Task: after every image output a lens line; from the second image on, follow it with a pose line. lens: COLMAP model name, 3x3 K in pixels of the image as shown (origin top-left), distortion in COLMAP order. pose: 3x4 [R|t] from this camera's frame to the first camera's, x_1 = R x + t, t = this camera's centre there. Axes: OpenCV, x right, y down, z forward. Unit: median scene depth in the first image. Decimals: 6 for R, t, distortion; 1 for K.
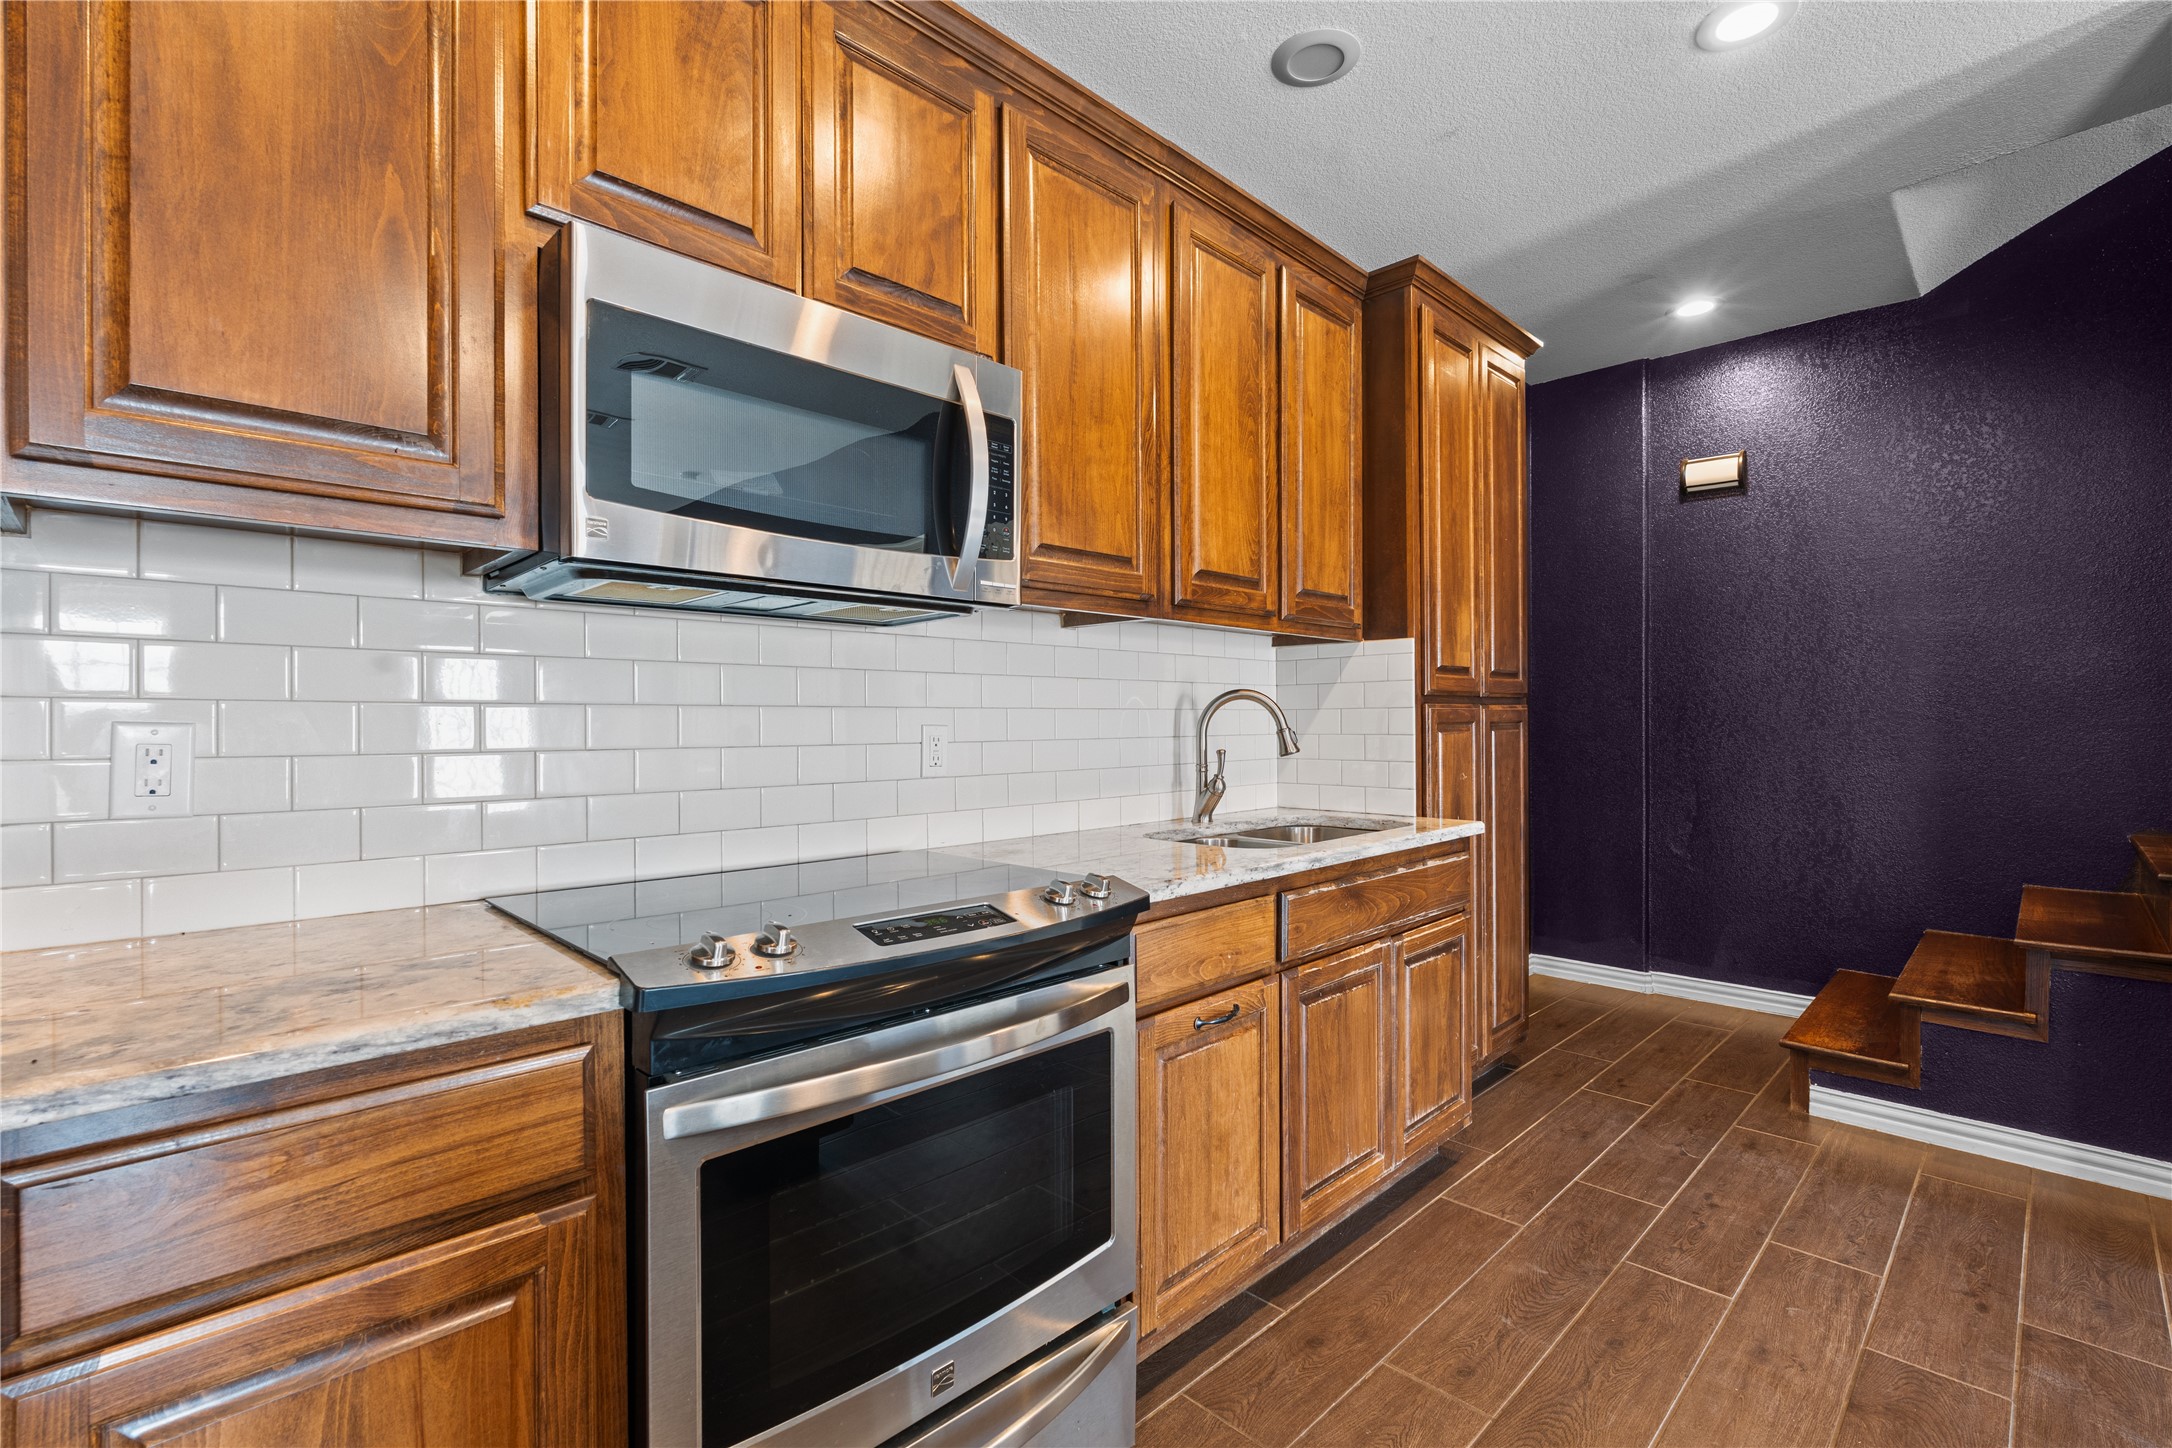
lens RADIAL K [[960.7, 0, 1086.0], [0, 960.7, 724.0], [0, 0, 1]] dist [0.001268, -0.000810]
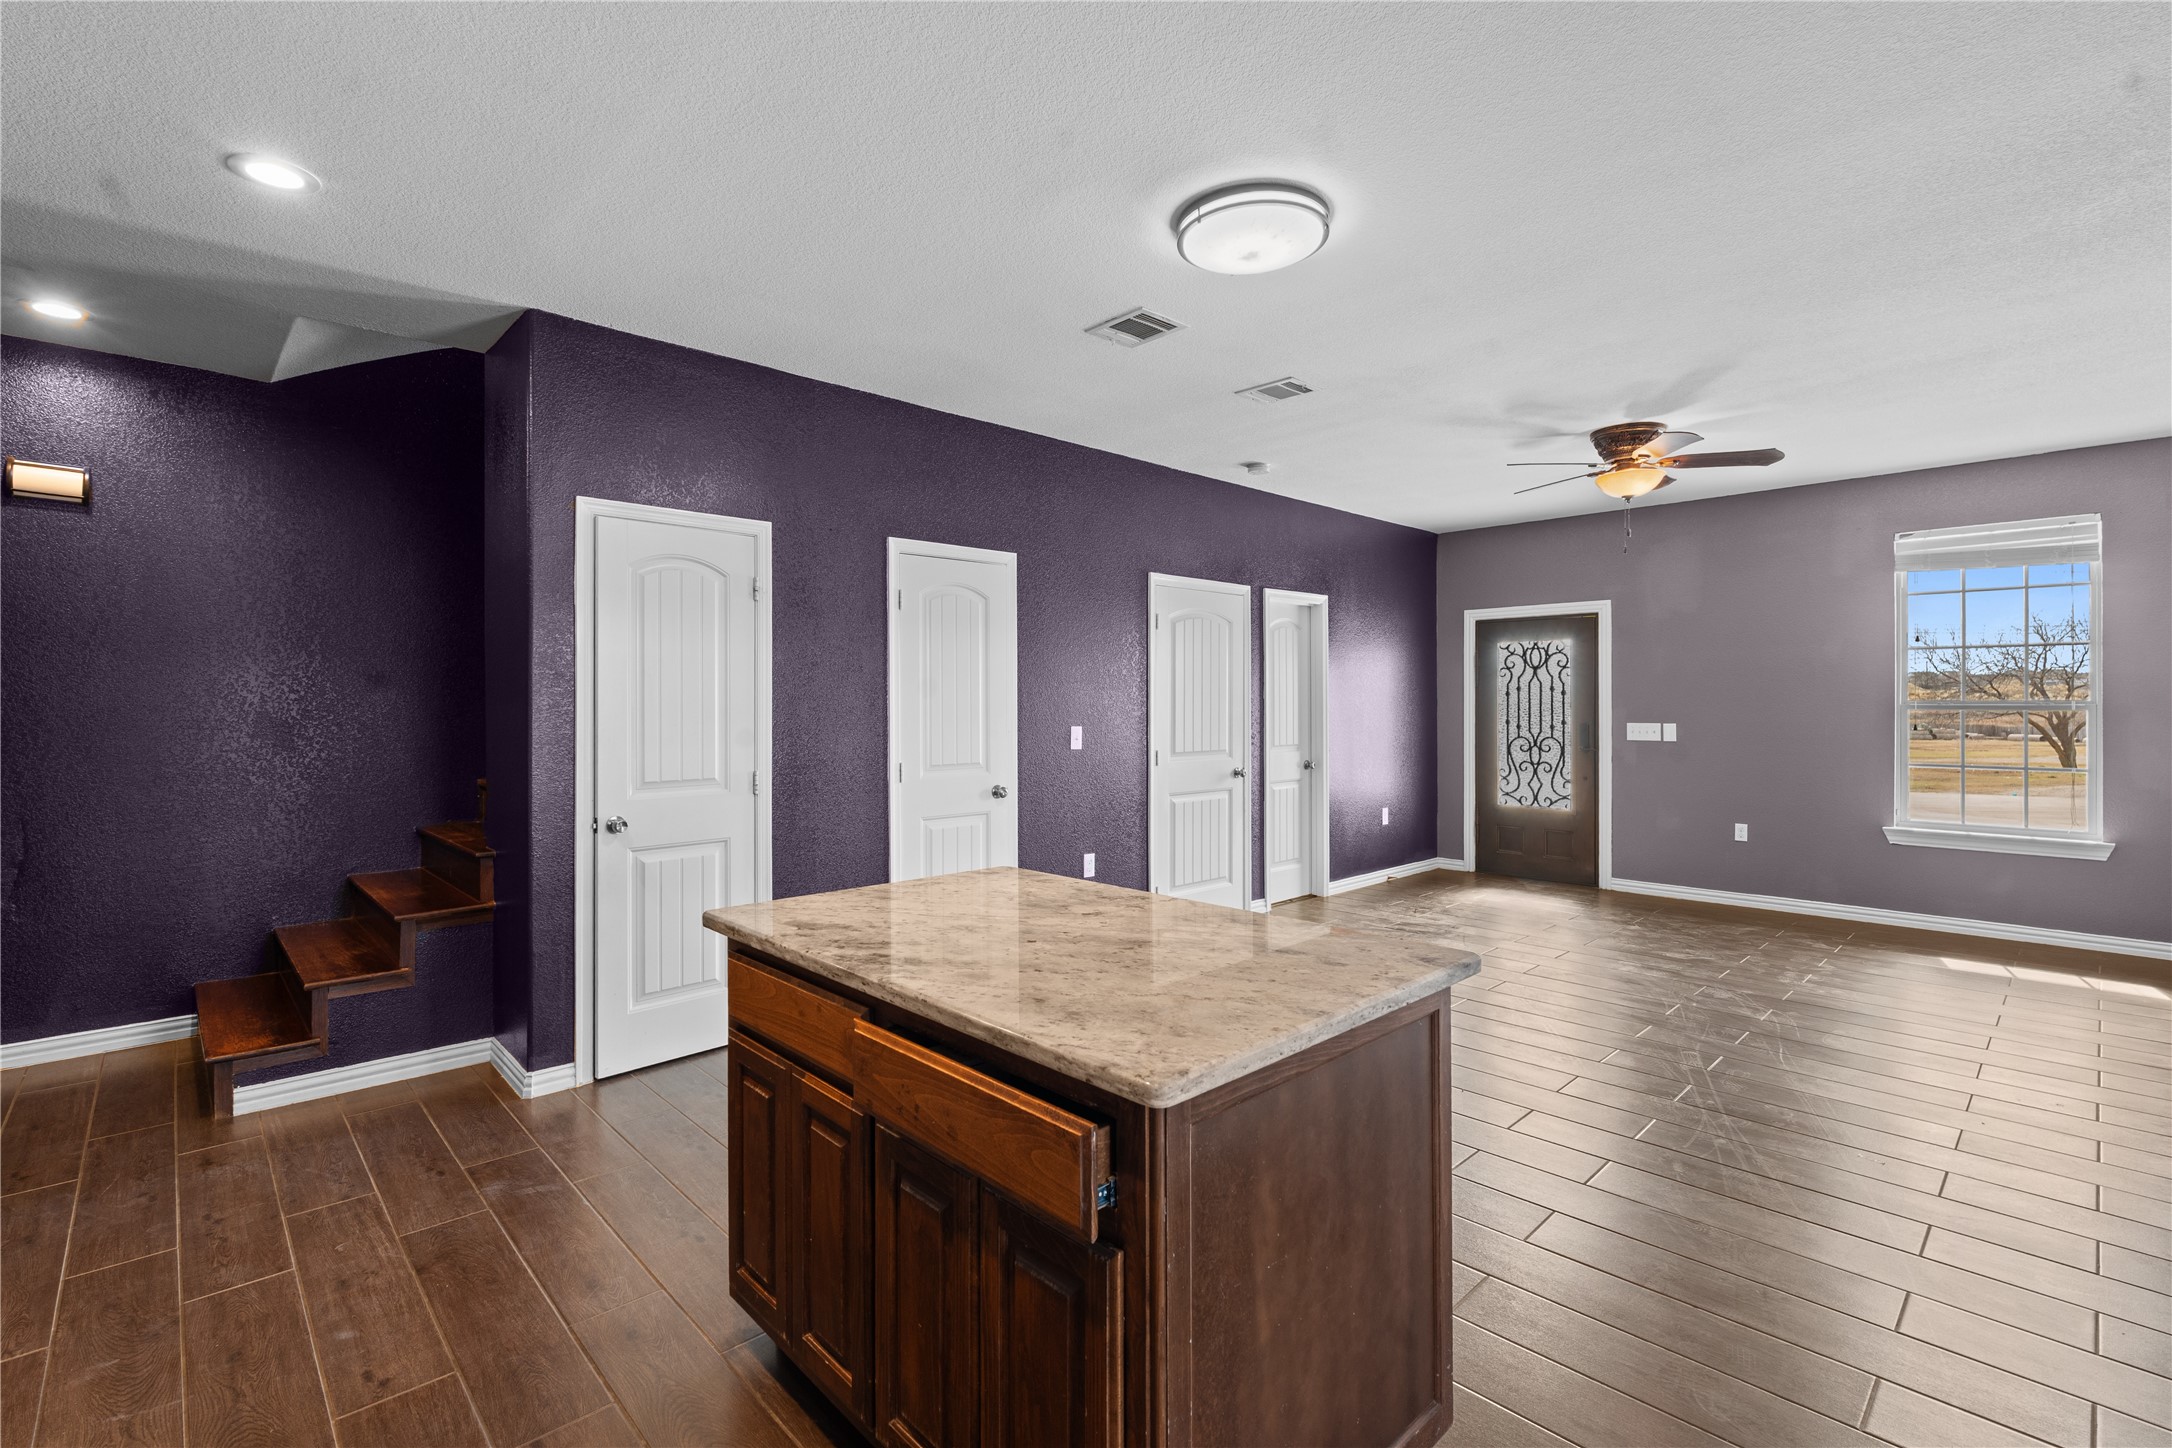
lens RADIAL K [[963.8, 0, 1086.0], [0, 963.8, 724.0], [0, 0, 1]] dist [-0.000671, 0.000031]
pose [[0.012716, -0.016259, 0.999787, -0.362264], [-0.004171, 0.999858, 0.016314, -0.072903], [-0.999910, -0.004377, 0.012646, 0.005080]]
